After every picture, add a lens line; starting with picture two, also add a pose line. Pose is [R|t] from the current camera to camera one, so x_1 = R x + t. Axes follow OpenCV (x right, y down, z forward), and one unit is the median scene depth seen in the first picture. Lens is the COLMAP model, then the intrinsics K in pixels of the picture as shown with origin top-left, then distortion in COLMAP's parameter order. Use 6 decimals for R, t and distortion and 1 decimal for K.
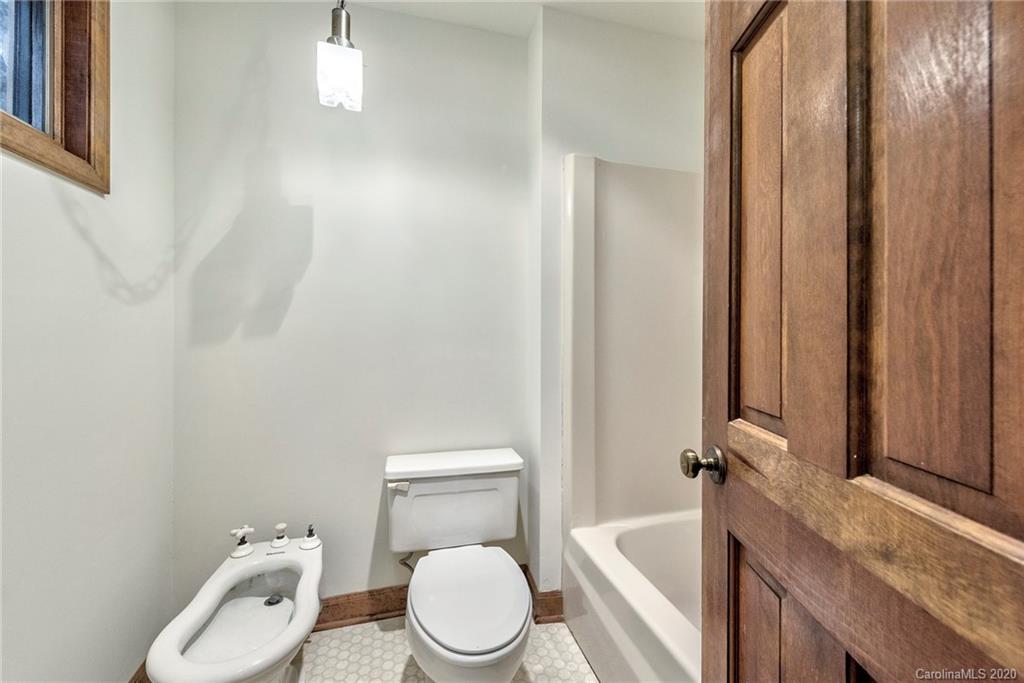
lens RADIAL K [[406.8, 0, 510.0], [0, 406.8, 335.3], [0, 0, 1]] dist [0.008579, -0.001027]
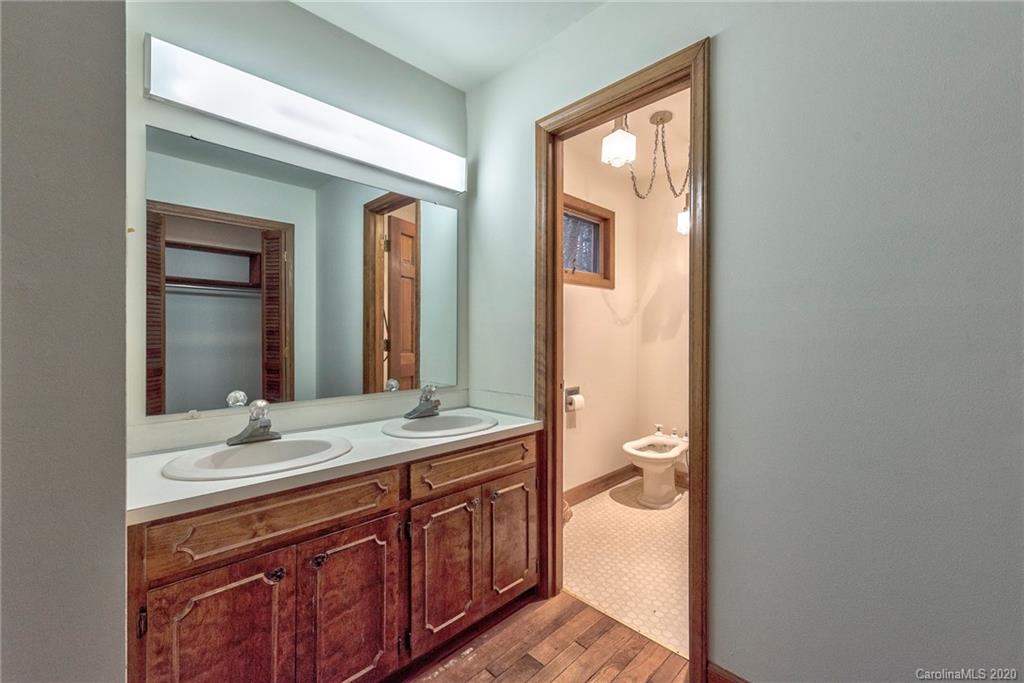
lens RADIAL K [[406.8, 0, 510.2], [0, 406.8, 341.0], [0, 0, 1]] dist [0.008579, -0.001027]
pose [[0.497576, -0.004384, -0.867410, 1.015030], [0.004247, 0.999988, -0.002618, 0.015580], [0.867410, -0.002381, 0.497588, -0.944136]]
